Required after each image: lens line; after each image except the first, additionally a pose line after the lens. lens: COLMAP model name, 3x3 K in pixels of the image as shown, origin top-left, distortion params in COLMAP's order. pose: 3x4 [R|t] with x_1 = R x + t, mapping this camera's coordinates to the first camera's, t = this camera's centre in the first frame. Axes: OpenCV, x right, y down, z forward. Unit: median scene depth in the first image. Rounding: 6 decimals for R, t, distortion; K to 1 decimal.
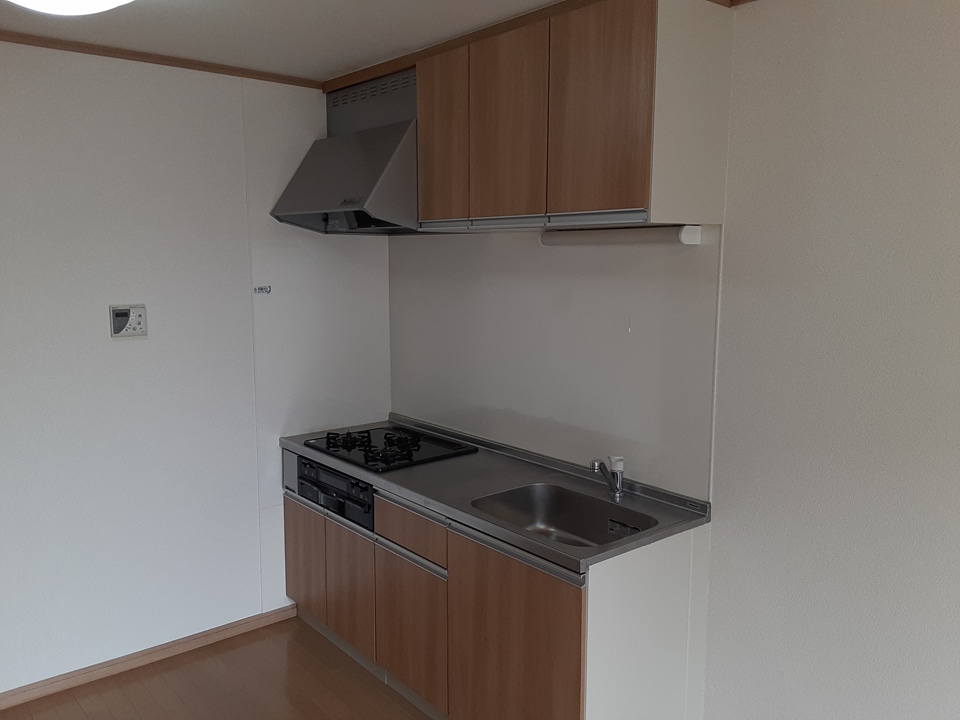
lens RADIAL K [[781.2, 0, 469.2], [0, 781.2, 363.8], [0, 0, 1]] dist [0.110525, -0.139462]
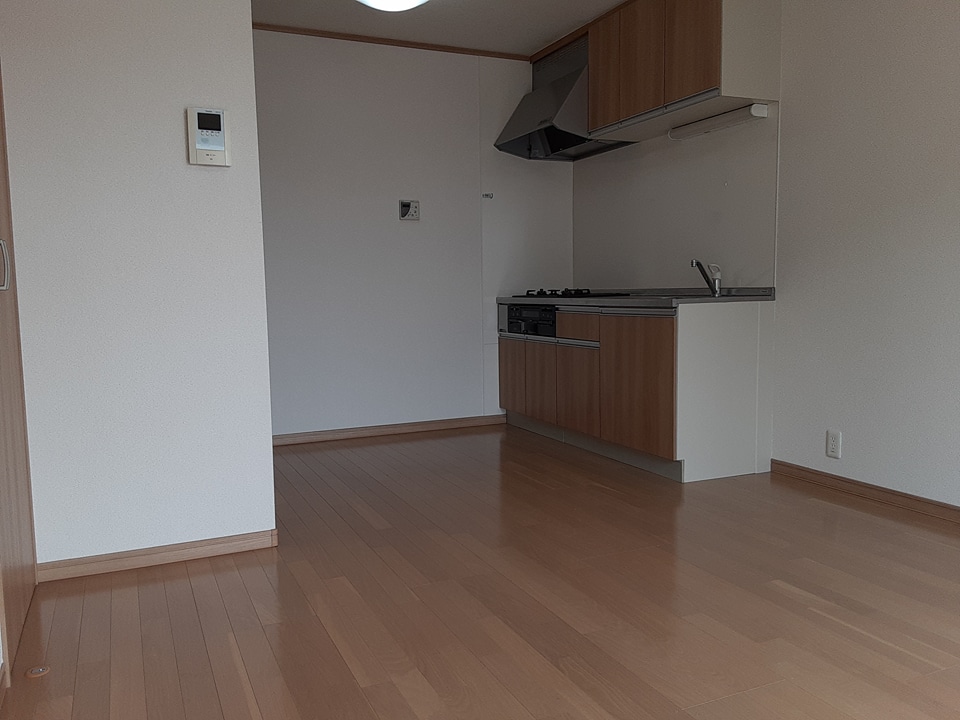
lens RADIAL K [[781.2, 0, 469.2], [0, 781.2, 363.8], [0, 0, 1]] dist [0.110525, -0.139462]
pose [[0.964792, 0.007592, -0.262904, 0.111762], [-0.020515, 0.998710, -0.046443, 0.321979], [0.262213, 0.050201, 0.963703, -0.488856]]
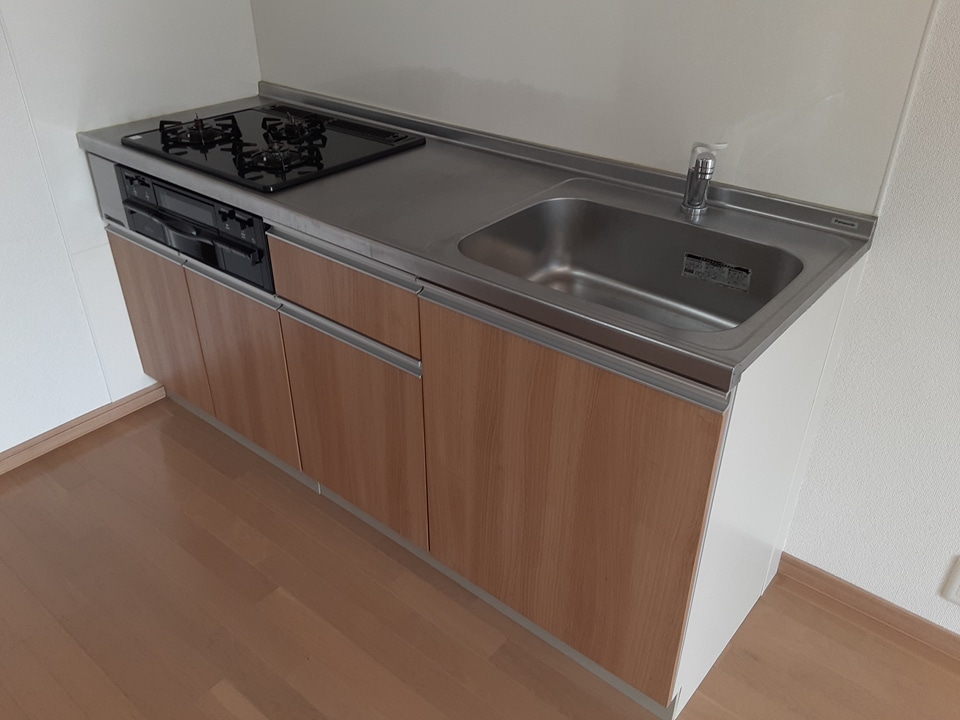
lens RADIAL K [[781.2, 0, 469.2], [0, 781.2, 363.8], [0, 0, 1]] dist [0.110525, -0.139462]
pose [[0.983645, -0.098110, 0.151051, -0.067407], [0.030468, 0.917178, 0.397312, 0.027551], [-0.177521, -0.386212, 0.905167, 0.387568]]
